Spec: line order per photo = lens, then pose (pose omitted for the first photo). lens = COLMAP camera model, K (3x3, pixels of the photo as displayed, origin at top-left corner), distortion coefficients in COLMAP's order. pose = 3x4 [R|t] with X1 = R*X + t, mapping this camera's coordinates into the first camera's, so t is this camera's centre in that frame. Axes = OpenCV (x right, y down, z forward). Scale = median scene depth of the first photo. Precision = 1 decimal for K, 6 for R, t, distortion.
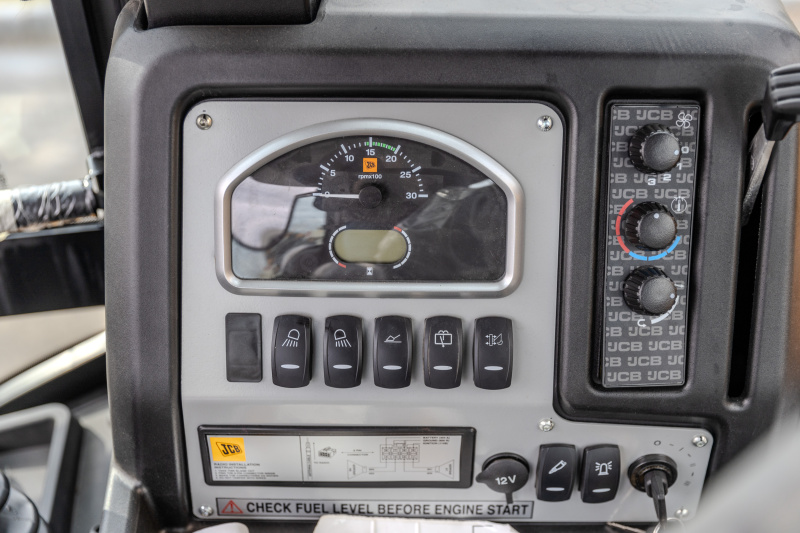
lens RADIAL K [[1167.0, 0, 400.1], [0, 1167.0, 266.5], [0, 0, 1]] dist [0.006580, 0.000000]
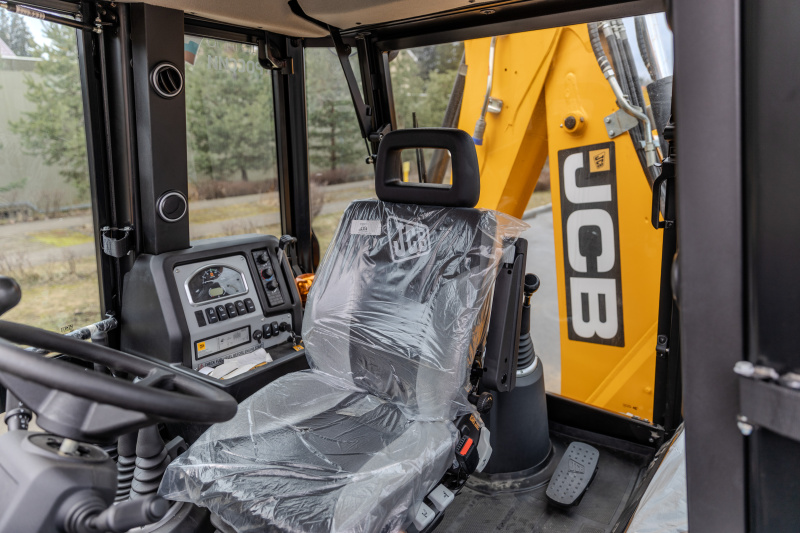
lens RADIAL K [[551.2, 0, 400.6], [0, 551.2, 264.7], [0, 0, 1]] dist [-0.004656, -0.000494]
pose [[0.624527, -0.172261, 0.761769, -1.182030], [0.449901, 0.876631, -0.170611, 0.572819], [-0.638401, 0.449271, 0.624980, -0.827313]]
